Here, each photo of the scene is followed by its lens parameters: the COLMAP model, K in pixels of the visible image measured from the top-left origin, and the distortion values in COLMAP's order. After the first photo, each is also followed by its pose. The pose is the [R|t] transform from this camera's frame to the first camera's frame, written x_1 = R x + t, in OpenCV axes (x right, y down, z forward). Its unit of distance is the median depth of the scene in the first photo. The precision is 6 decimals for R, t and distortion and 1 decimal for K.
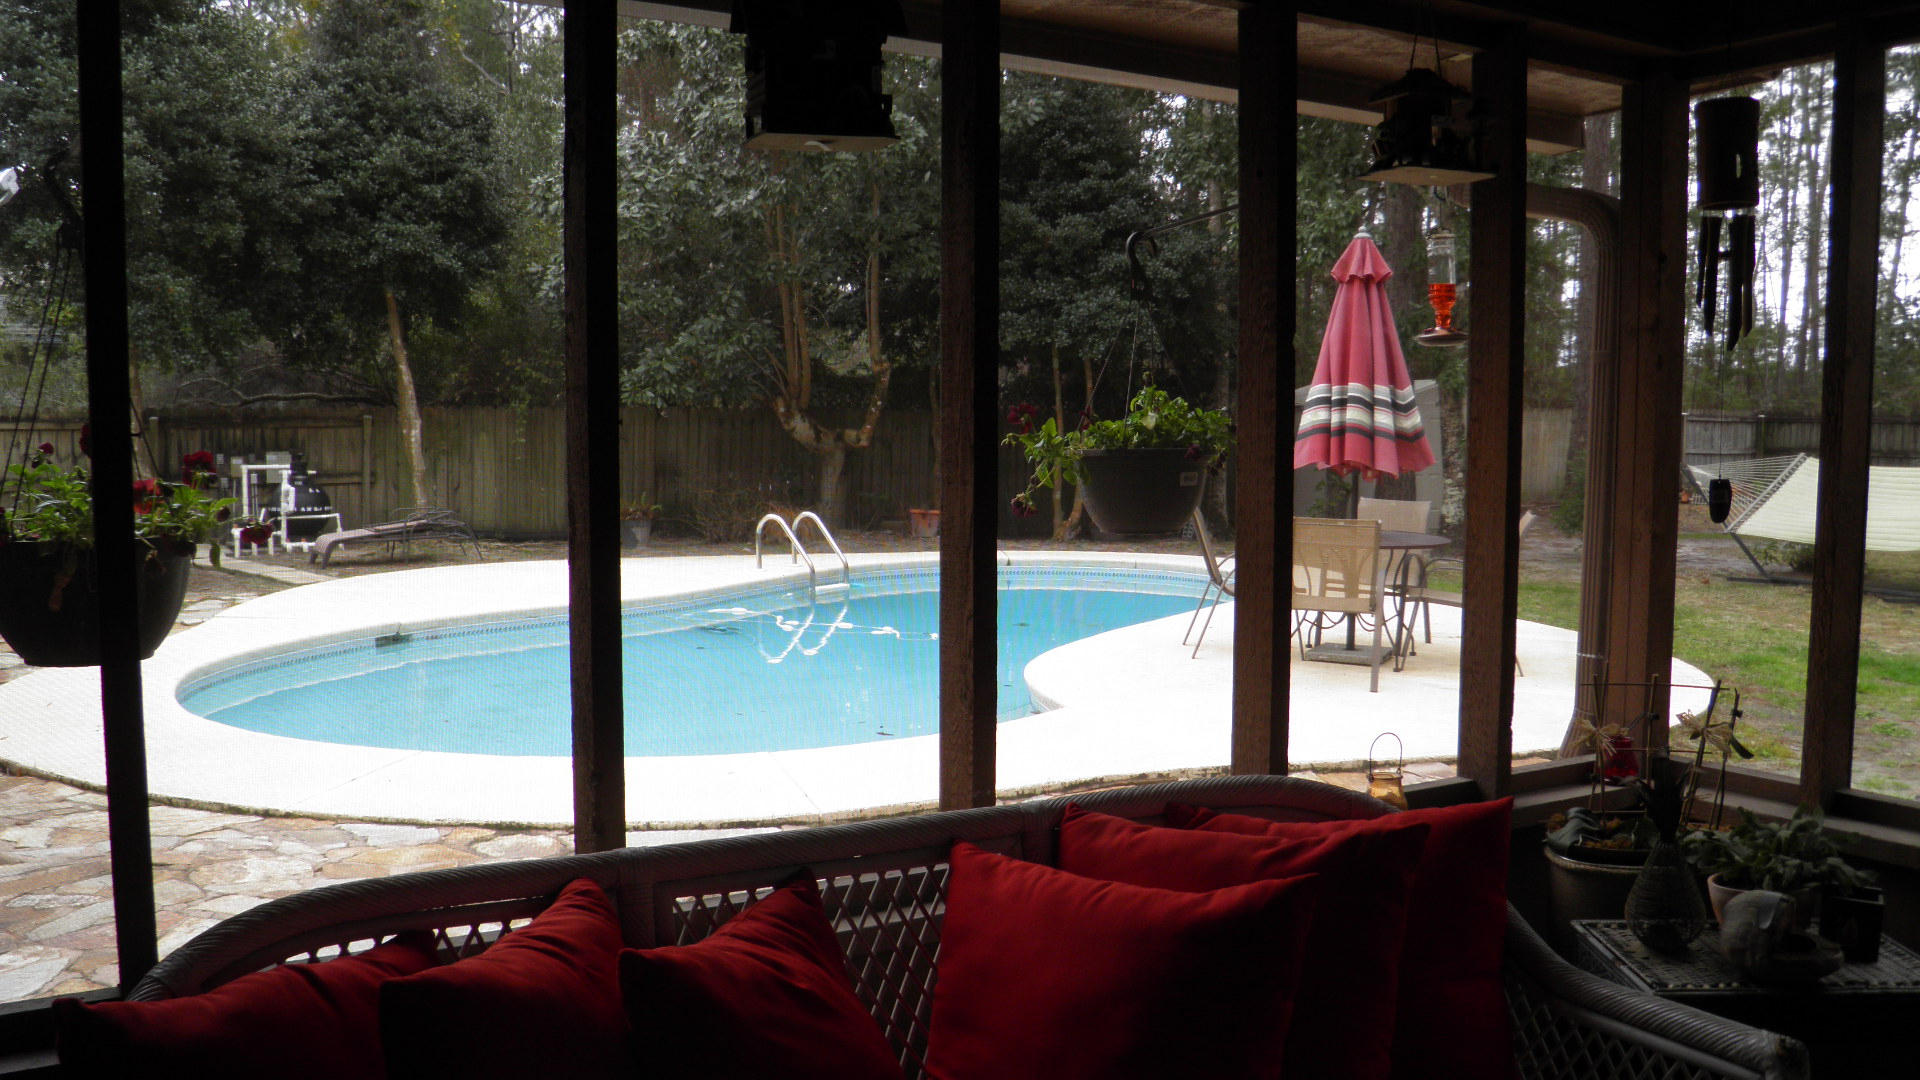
lens RADIAL K [[1603.9, 0, 951.5], [0, 1603.9, 544.3], [0, 0, 1]] dist [-0.141166, 0.088057]
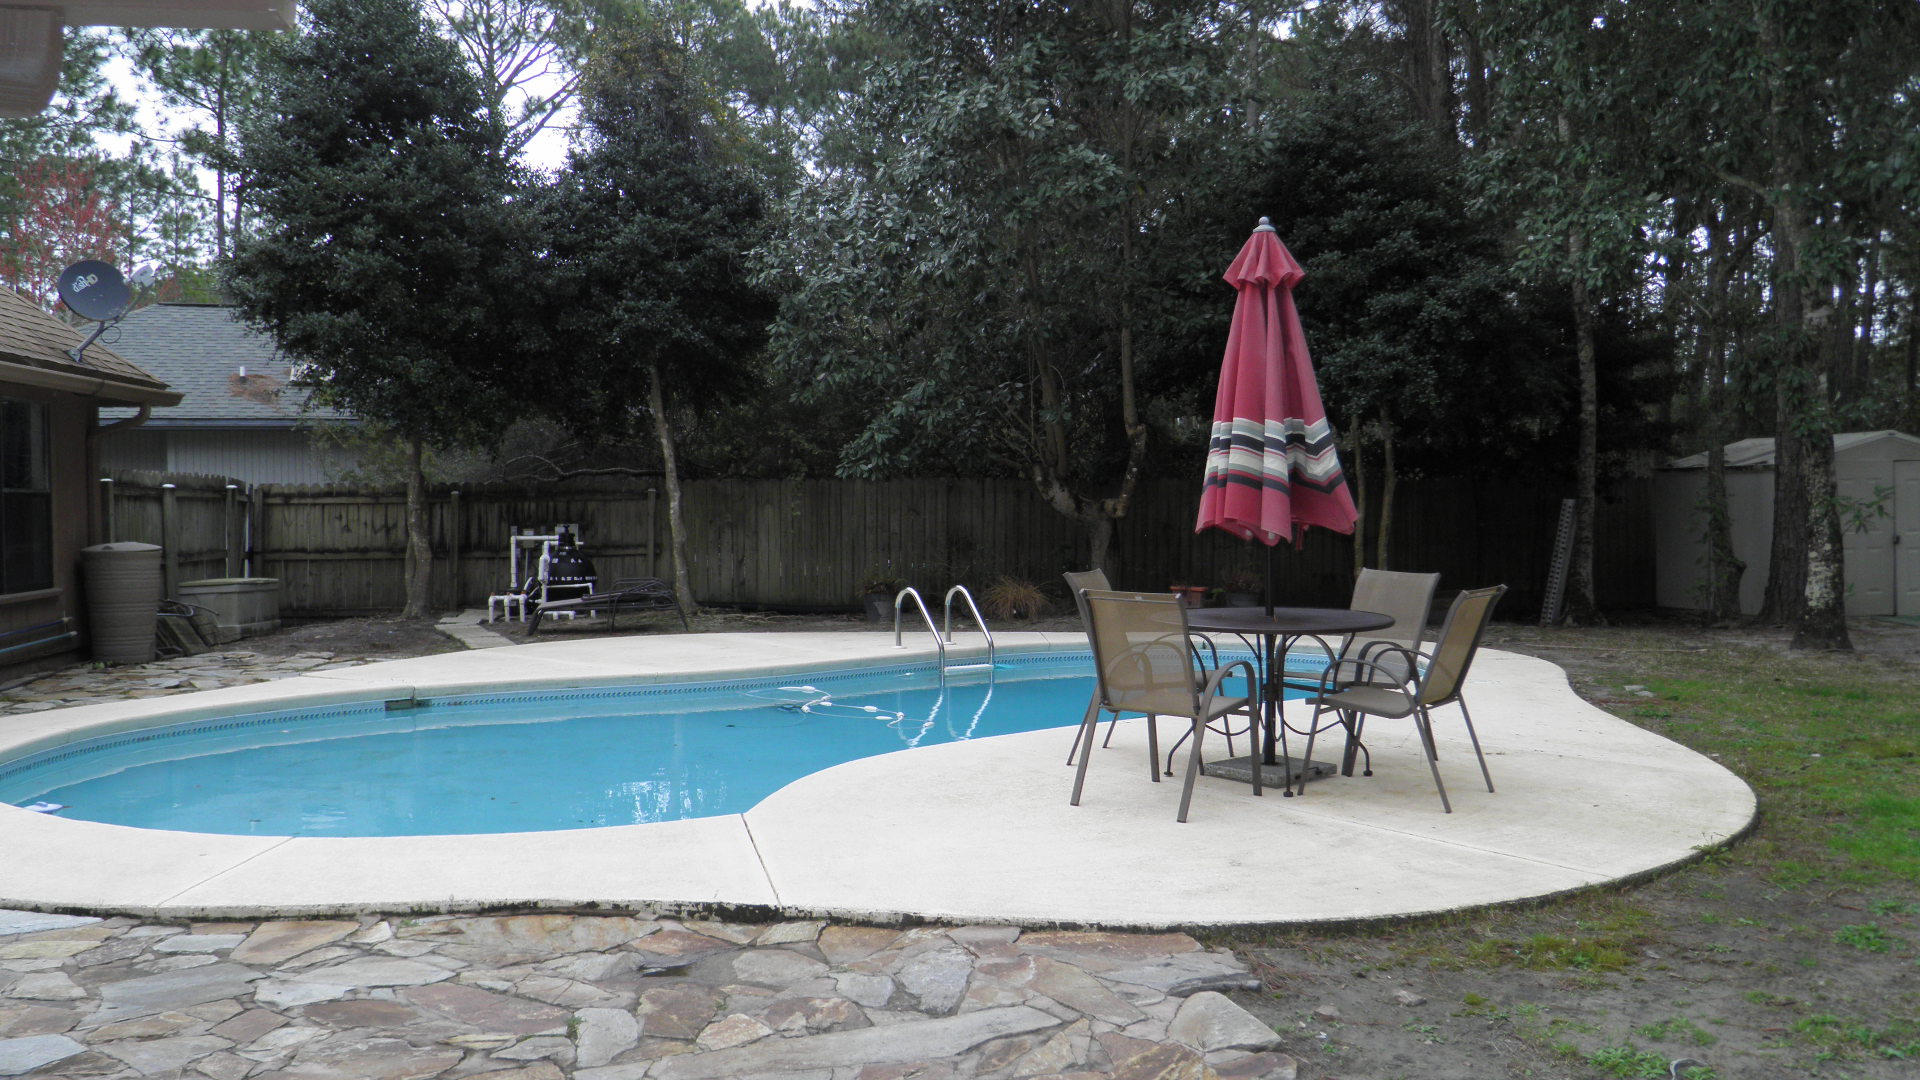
lens RADIAL K [[1603.9, 0, 951.5], [0, 1603.9, 544.3], [0, 0, 1]] dist [-0.141166, 0.088057]
pose [[0.924438, -0.000196, -0.381333, 0.230049], [-0.019092, 0.998722, -0.046795, -0.000690], [0.380854, 0.050539, 0.923253, 0.127527]]
